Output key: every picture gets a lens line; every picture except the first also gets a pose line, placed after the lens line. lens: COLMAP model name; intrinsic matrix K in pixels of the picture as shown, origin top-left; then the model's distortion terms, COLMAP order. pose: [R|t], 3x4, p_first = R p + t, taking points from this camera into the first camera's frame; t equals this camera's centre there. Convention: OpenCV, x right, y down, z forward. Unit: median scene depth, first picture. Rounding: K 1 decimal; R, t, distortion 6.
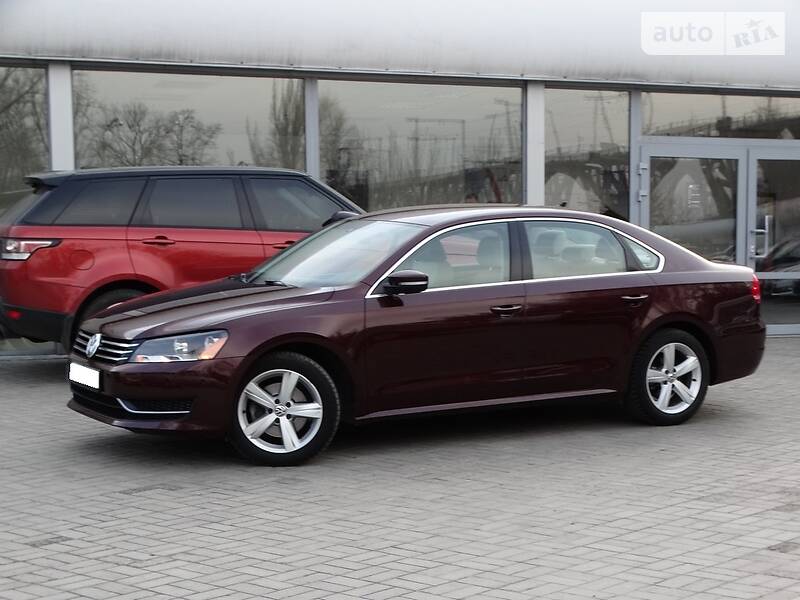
lens RADIAL K [[1512.1, 0, 400.0], [0, 1512.1, 300.0], [0, 0, 1]] dist [0.031650, 0.272282]
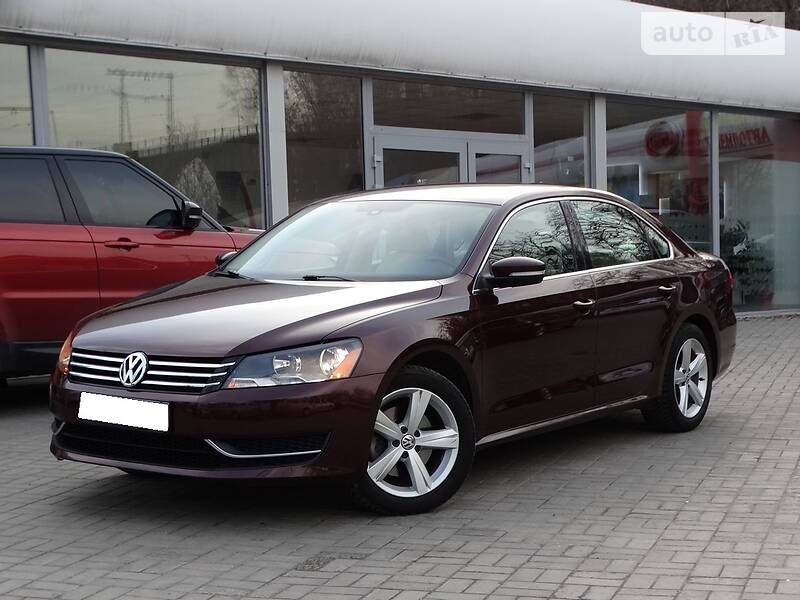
lens RADIAL K [[1512.1, 0, 400.0], [0, 1512.1, 300.0], [0, 0, 1]] dist [0.031650, 0.272282]
pose [[0.911897, -0.029847, 0.409333, -0.393428], [0.035111, 0.999369, -0.005348, 0.005393], [-0.408915, 0.019249, 0.912370, 0.301012]]
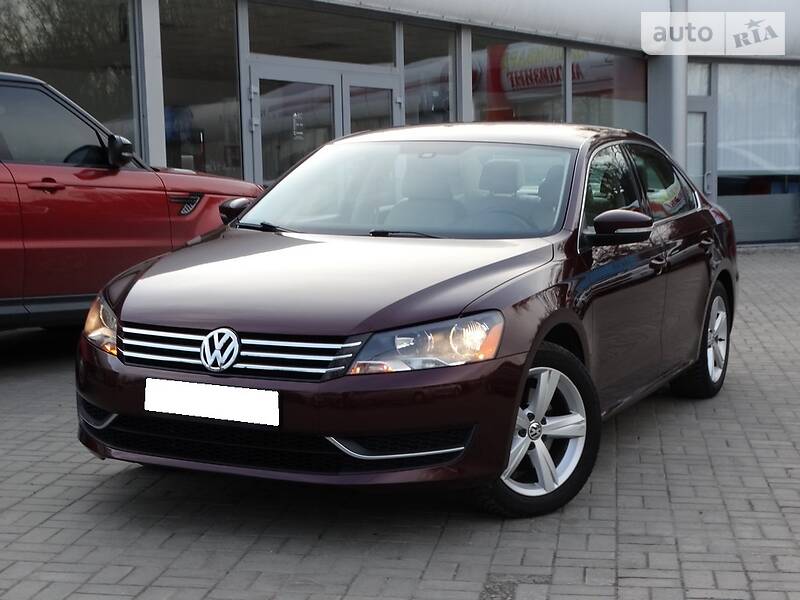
lens RADIAL K [[1512.1, 0, 400.0], [0, 1512.1, 300.0], [0, 0, 1]] dist [0.031650, 0.272282]
pose [[0.820567, -0.051896, 0.569189, -0.491934], [0.031887, 0.998475, 0.045068, -0.013734], [-0.570660, -0.018832, 0.820970, 0.500386]]
